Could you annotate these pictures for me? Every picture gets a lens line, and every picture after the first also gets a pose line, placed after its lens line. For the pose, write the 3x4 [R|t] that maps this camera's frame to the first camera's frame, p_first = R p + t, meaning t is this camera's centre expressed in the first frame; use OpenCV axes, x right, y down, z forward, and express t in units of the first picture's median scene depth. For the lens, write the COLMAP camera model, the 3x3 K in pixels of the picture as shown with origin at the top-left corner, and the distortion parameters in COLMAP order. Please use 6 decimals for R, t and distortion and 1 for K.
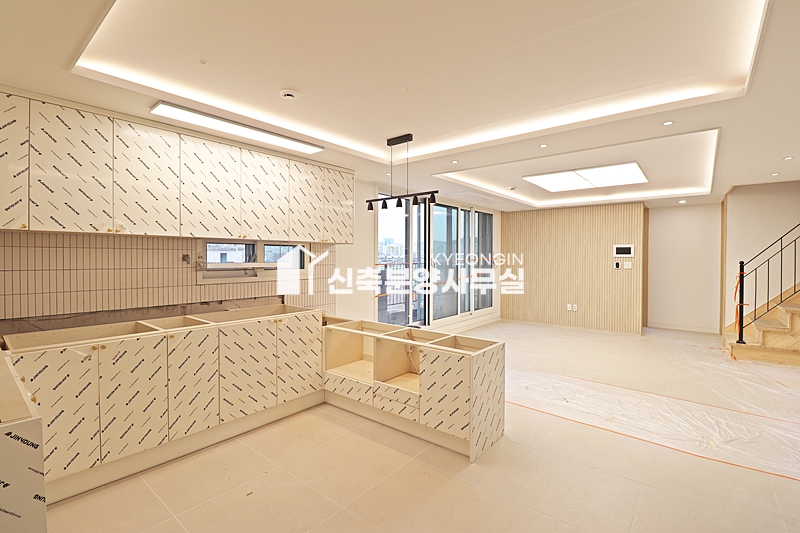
lens RADIAL K [[372.4, 0, 399.4], [0, 372.4, 261.2], [0, 0, 1]] dist [0.000305, -0.013377]
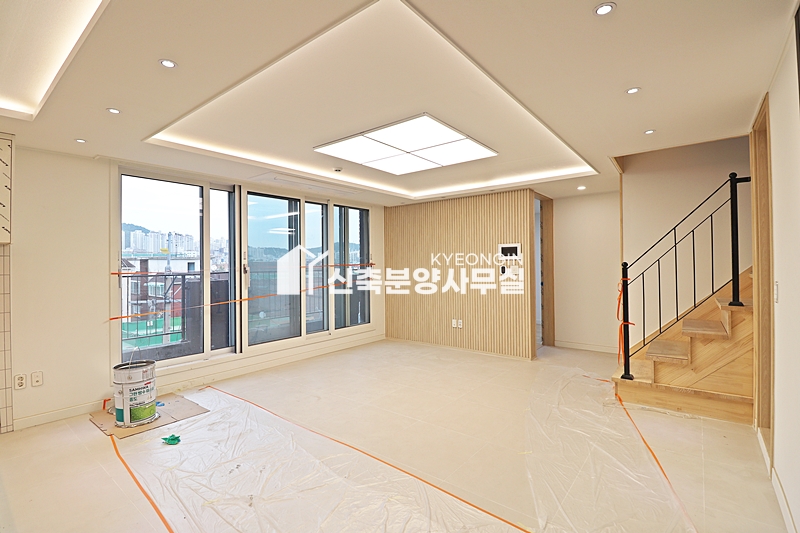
lens RADIAL K [[372.4, 0, 399.4], [0, 372.4, 261.2], [0, 0, 1]] dist [0.000305, -0.013377]
pose [[0.999871, -0.012681, 0.009888, 0.490879], [0.012871, 0.999728, -0.019446, 0.006346], [-0.009638, 0.019570, 0.999762, 0.291436]]
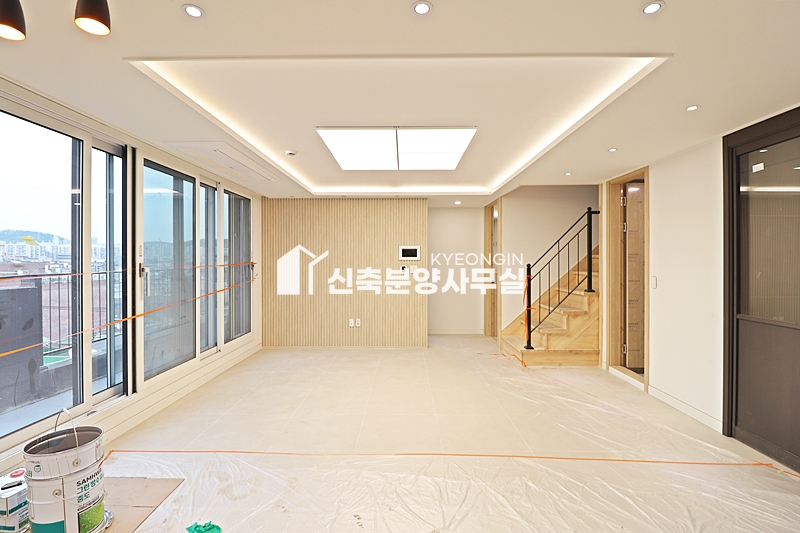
lens RADIAL K [[370.2, 0, 400.3], [0, 370.2, 261.3], [0, 0, 1]] dist [0.003330, -0.014331]
pose [[0.782837, -0.004425, 0.622211, 0.061351], [0.010454, 0.999927, -0.006040, -0.004462], [-0.622139, 0.011233, 0.782826, 0.452163]]
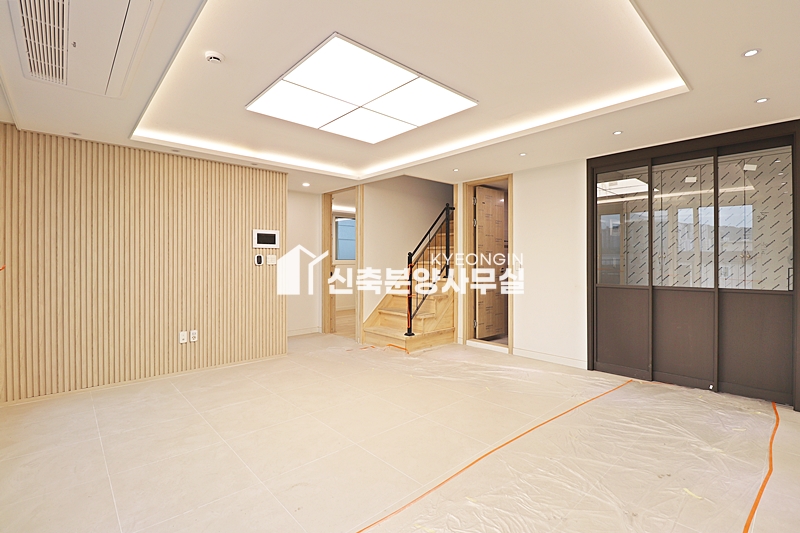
lens RADIAL K [[370.2, 0, 400.3], [0, 370.2, 261.3], [0, 0, 1]] dist [0.003330, -0.014331]
pose [[0.142762, -0.002177, 0.989755, -0.059301], [0.013682, 0.999906, 0.000226, 0.023190], [-0.989662, 0.013509, 0.142779, 0.889159]]
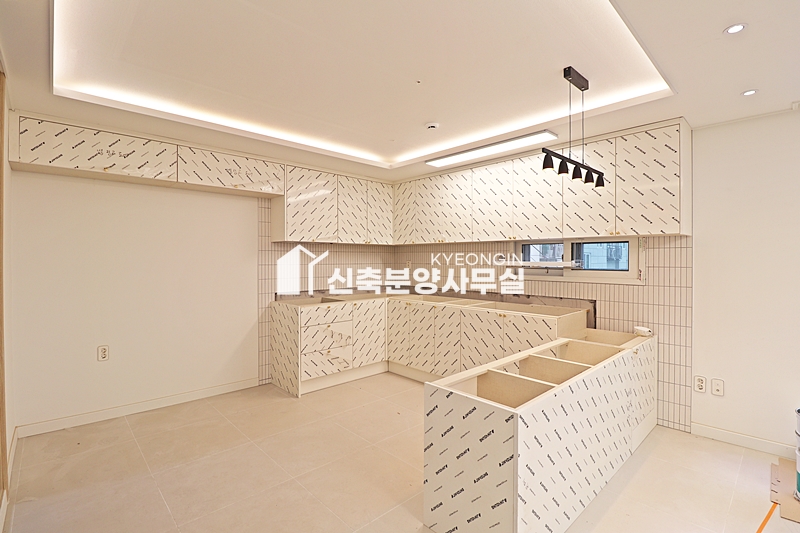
lens RADIAL K [[370.2, 0, 400.3], [0, 370.2, 261.3], [0, 0, 1]] dist [0.003330, -0.014331]
pose [[-0.127218, 0.004864, -0.991863, 0.479010], [-0.011278, 0.999916, 0.006350, 0.000649], [0.991811, 0.011995, -0.127152, 0.528955]]
